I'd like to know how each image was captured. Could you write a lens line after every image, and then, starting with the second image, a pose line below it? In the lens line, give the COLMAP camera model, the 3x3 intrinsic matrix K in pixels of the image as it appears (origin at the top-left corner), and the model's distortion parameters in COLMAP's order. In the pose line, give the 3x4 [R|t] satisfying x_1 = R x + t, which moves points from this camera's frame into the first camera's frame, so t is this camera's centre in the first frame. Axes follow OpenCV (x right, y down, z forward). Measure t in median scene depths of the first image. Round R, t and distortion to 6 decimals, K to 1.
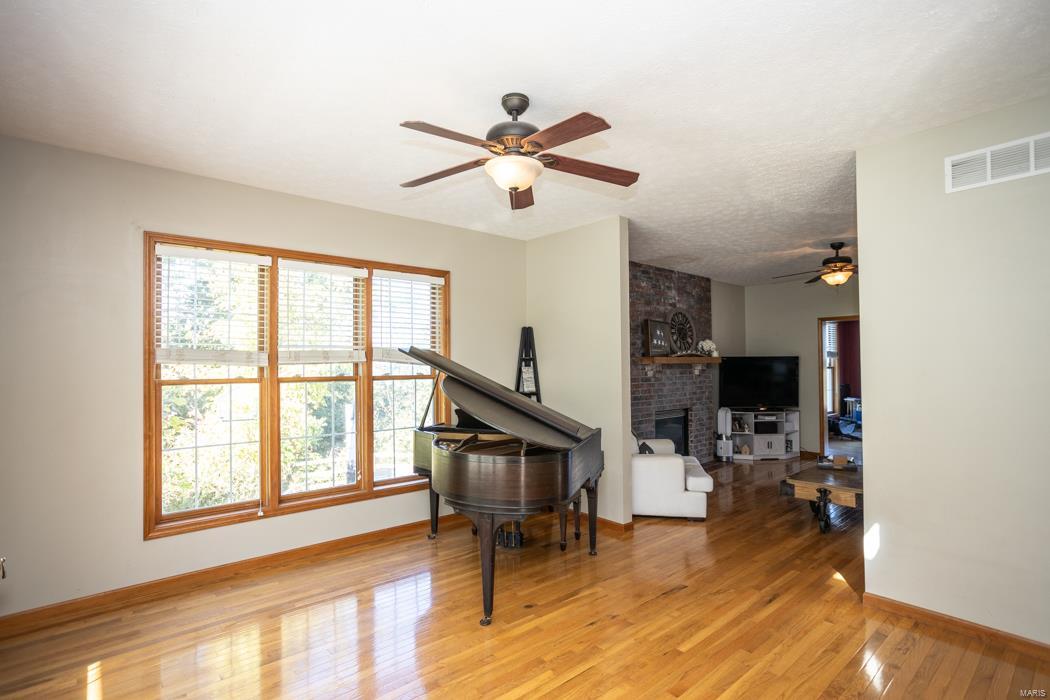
lens RADIAL K [[507.6, 0, 520.6], [0, 507.6, 359.8], [0, 0, 1]] dist [-0.037988, 0.022321]
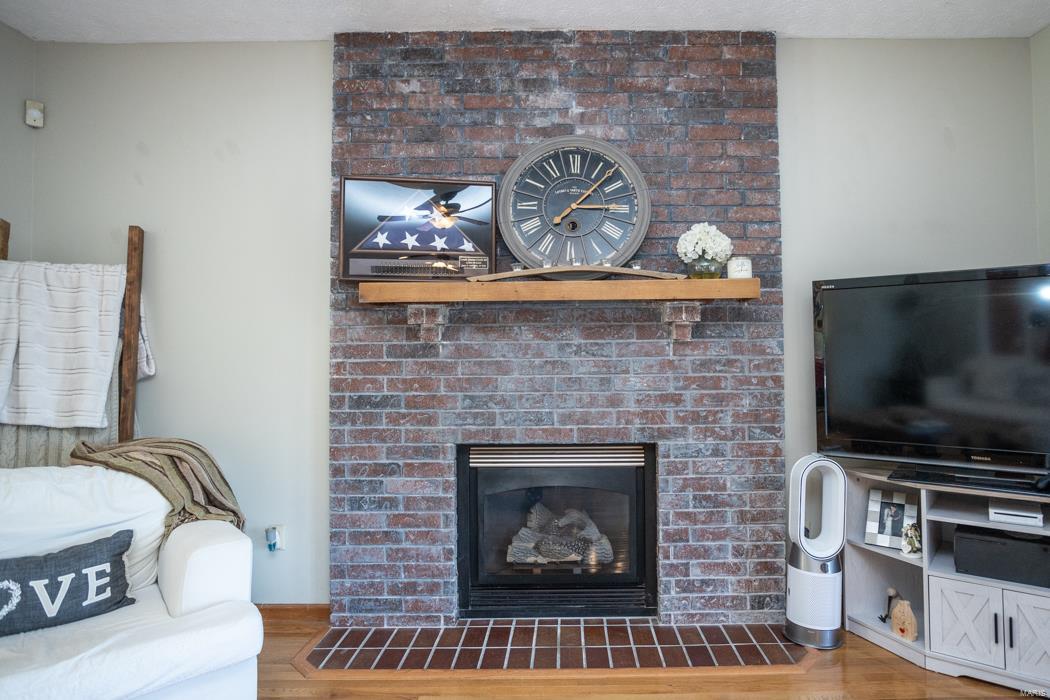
lens RADIAL K [[614.4, 0, 569.9], [0, 614.4, 336.1], [0, 0, 1]] dist [-0.044823, 0.022353]
pose [[0.759748, -0.016876, -0.649998, 0.559347], [0.007549, 0.999825, -0.017134, 0.033992], [0.650174, 0.008110, 0.759742, 0.682965]]
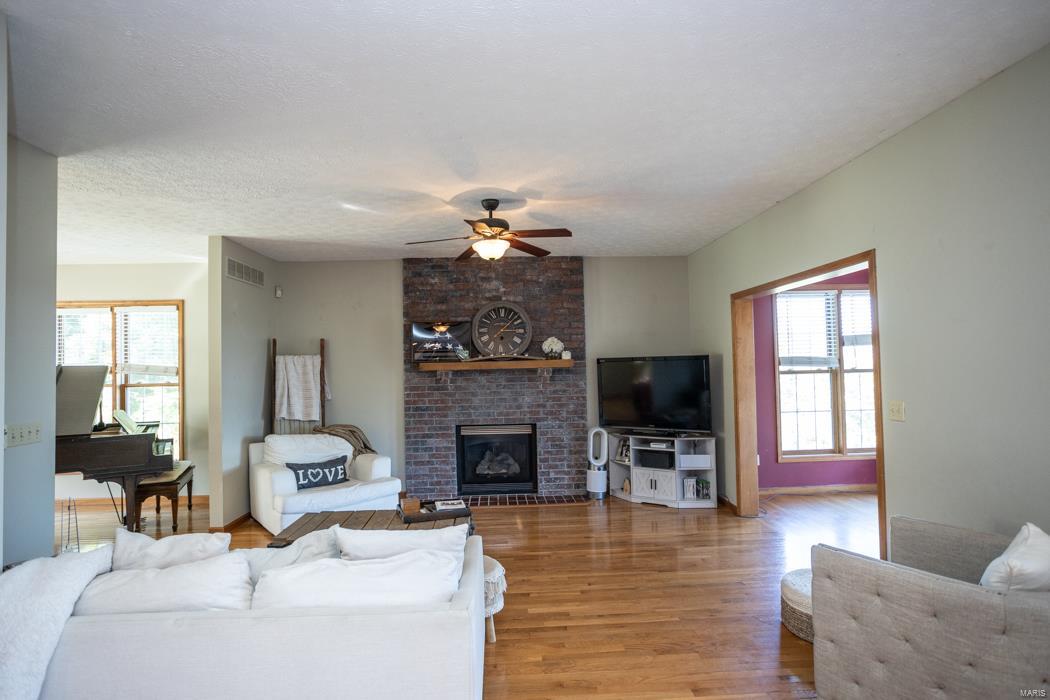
lens RADIAL K [[530.5, 0, 520.0], [0, 530.5, 354.9], [0, 0, 1]] dist [-0.043396, 0.002307]
pose [[0.782992, -0.022528, -0.621624, 0.857650], [0.020621, 0.999735, -0.010256, -0.005742], [0.621690, -0.004788, 0.783248, 0.334315]]
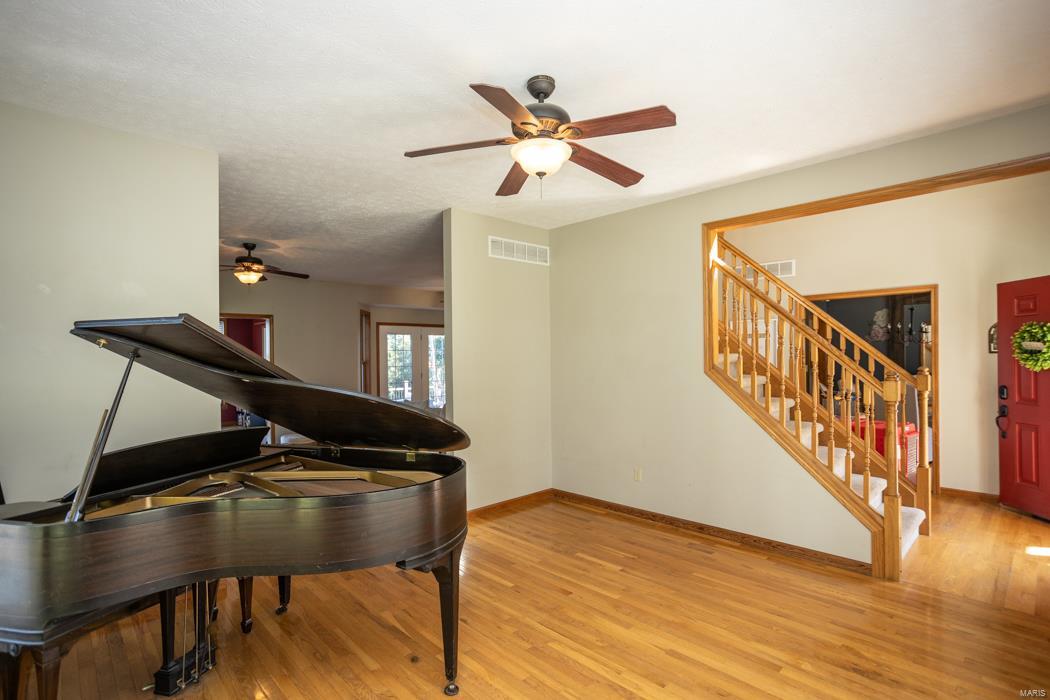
lens RADIAL K [[507.6, 0, 521.2], [0, 507.6, 354.4], [0, 0, 1]] dist [-0.037988, 0.022321]
pose [[-0.043501, 0.012610, 0.998974, -0.327758], [0.000985, 0.999920, -0.012579, 0.008398], [-0.999053, 0.000437, -0.043510, 0.362220]]
